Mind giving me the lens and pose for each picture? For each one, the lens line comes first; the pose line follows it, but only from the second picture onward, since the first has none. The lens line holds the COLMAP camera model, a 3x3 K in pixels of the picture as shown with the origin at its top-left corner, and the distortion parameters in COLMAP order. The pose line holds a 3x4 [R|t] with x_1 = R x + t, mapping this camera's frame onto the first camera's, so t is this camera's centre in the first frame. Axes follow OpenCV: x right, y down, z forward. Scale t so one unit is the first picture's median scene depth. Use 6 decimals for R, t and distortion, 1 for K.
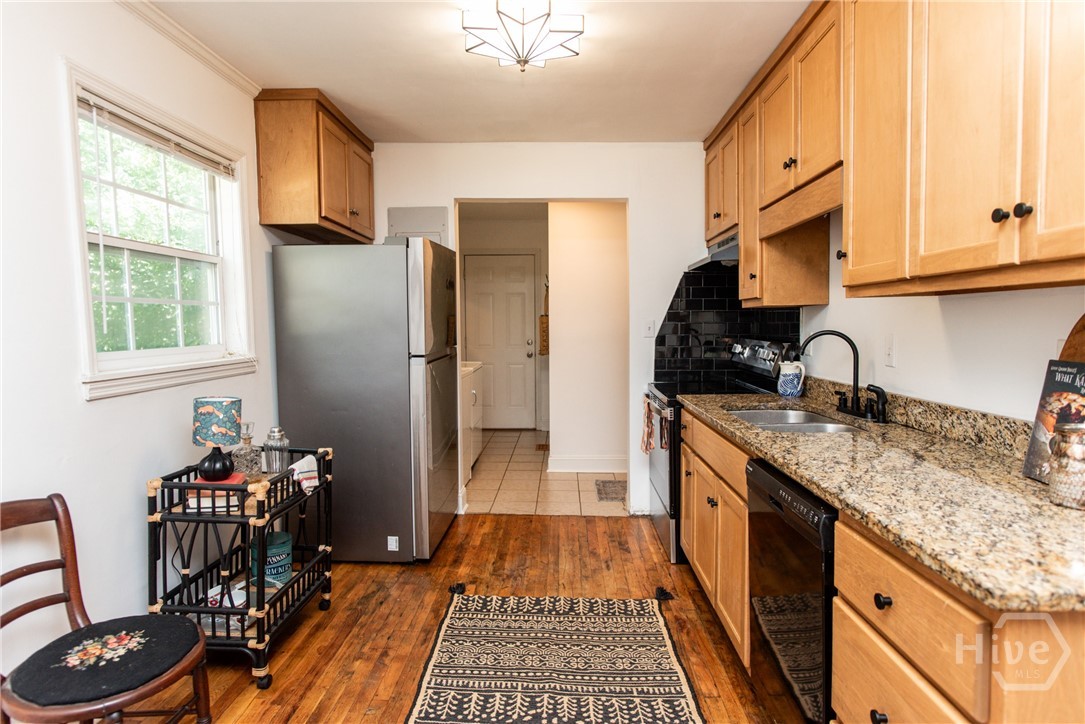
lens RADIAL K [[626.8, 0, 540.8], [0, 626.8, 351.0], [0, 0, 1]] dist [-0.002951, -0.000249]
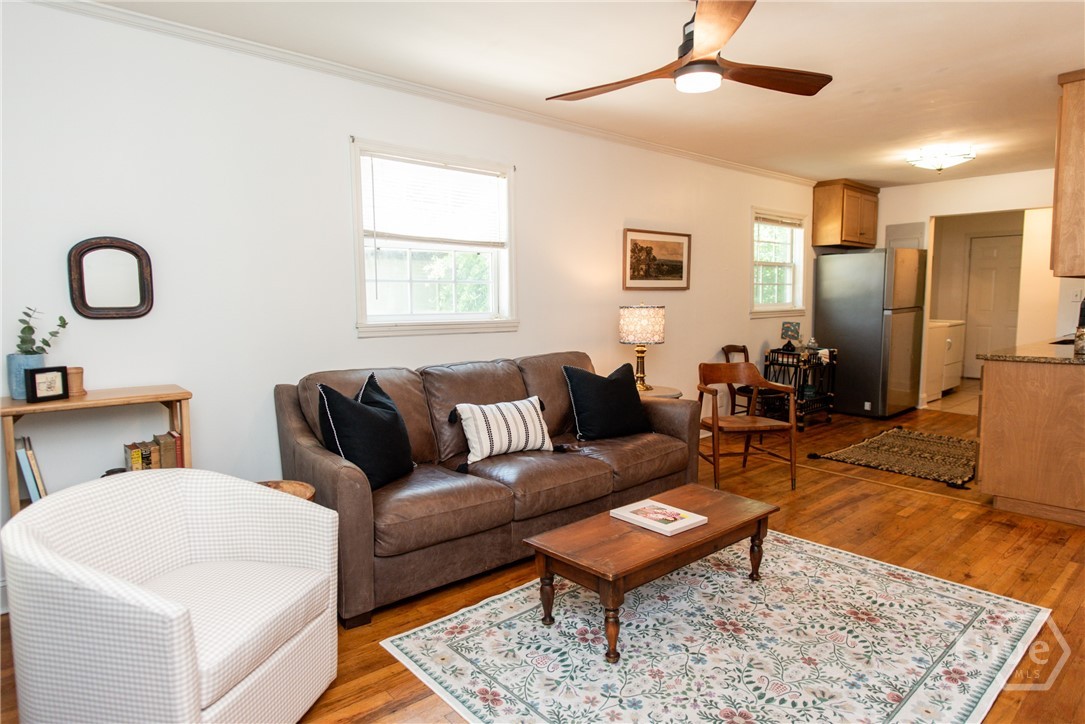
lens RADIAL K [[627.1, 0, 561.0], [0, 627.1, 362.0], [0, 0, 1]] dist [-0.002709, 0.000699]
pose [[0.703328, 0.082074, -0.706112, 0.574528], [-0.038065, 0.996236, 0.077881, 0.065988], [0.709846, -0.027898, 0.703805, -1.313265]]
